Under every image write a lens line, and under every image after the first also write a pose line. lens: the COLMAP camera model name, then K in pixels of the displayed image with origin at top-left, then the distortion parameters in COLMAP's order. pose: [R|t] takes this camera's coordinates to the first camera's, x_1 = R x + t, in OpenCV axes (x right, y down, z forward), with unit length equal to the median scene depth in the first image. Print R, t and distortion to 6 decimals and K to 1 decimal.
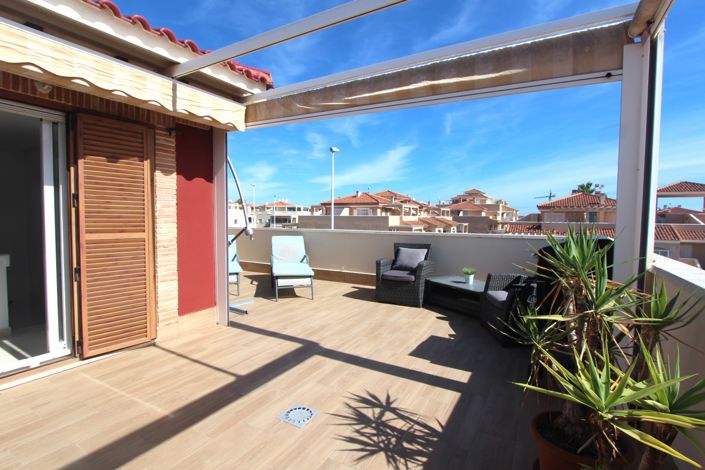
lens RADIAL K [[341.4, 0, 352.5], [0, 341.4, 235.0], [0, 0, 1]] dist [-0.016269, 0.000204]
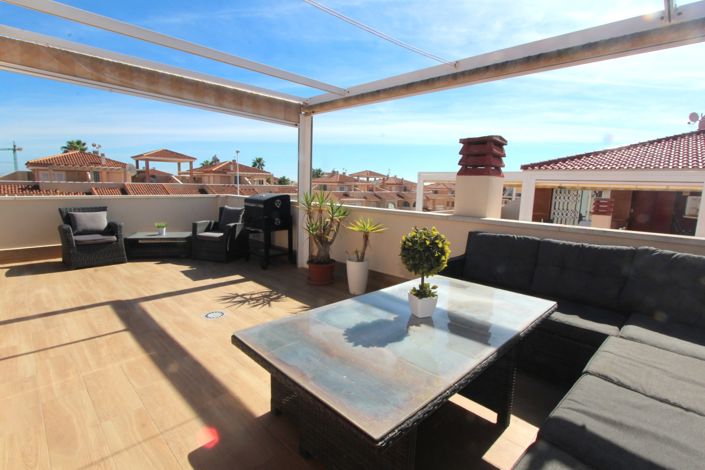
lens RADIAL K [[341.4, 0, 352.5], [0, 341.4, 235.0], [0, 0, 1]] dist [-0.016269, 0.000204]
pose [[0.243648, -0.144262, 0.959075, -1.027355], [0.027330, 0.989504, 0.141896, -0.023356], [-0.969479, -0.008361, 0.245033, 0.010466]]
